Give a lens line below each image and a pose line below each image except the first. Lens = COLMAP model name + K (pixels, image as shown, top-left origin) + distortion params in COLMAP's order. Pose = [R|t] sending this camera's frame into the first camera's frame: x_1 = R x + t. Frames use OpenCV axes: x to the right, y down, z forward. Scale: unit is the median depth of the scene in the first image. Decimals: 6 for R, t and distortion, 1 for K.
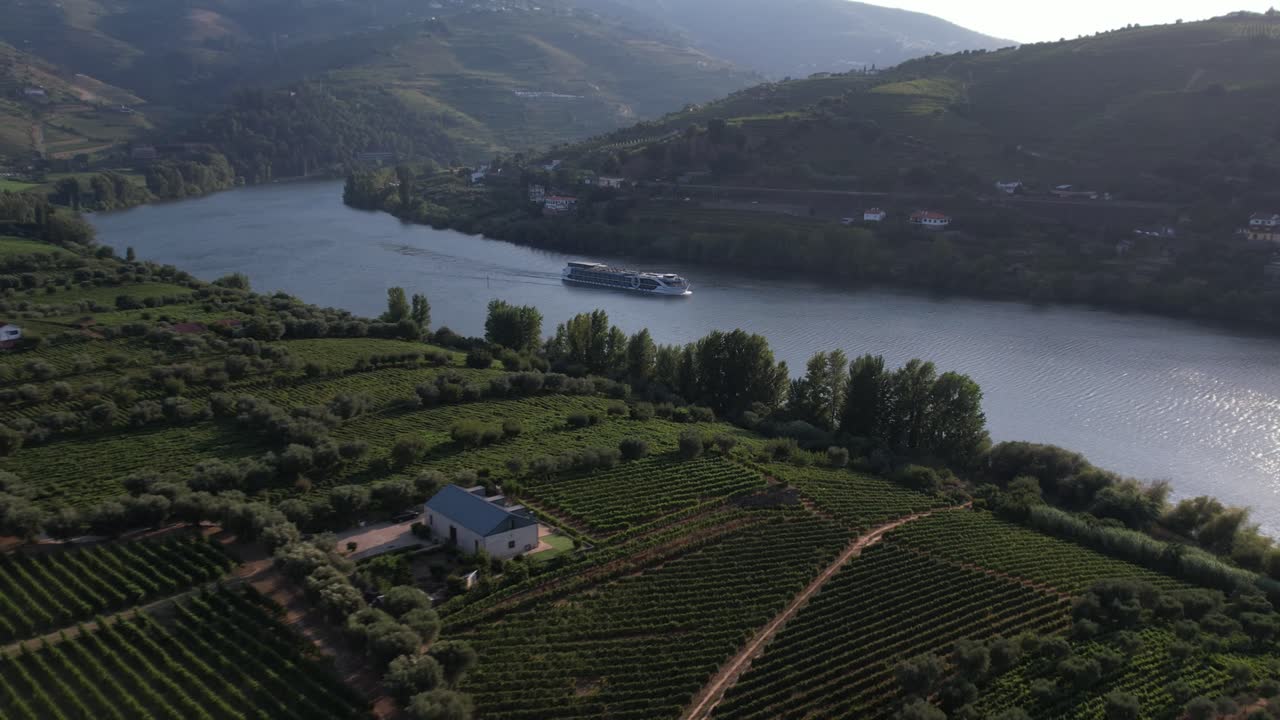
lens RADIAL K [[1002.6, 0, 640.0], [0, 1002.6, 360.0], [0, 0, 1]] dist [-0.035978, -0.006596]
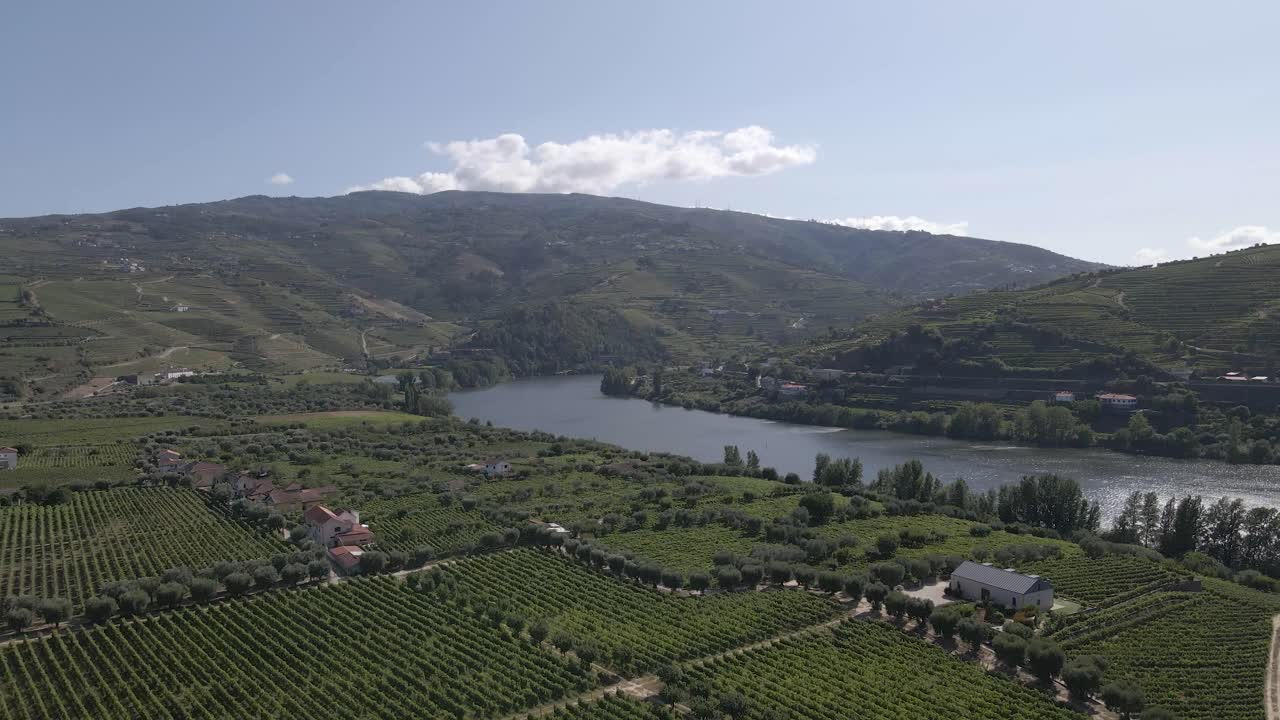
lens RADIAL K [[831.2, 0, 640.0], [0, 831.2, 360.0], [0, 0, 1]] dist [0.001143, -0.000847]
pose [[0.988357, -0.003706, -0.152106, -0.088184], [-0.027436, 0.978976, -0.202121, 0.018674], [0.149657, 0.203941, 0.967477, -0.043629]]
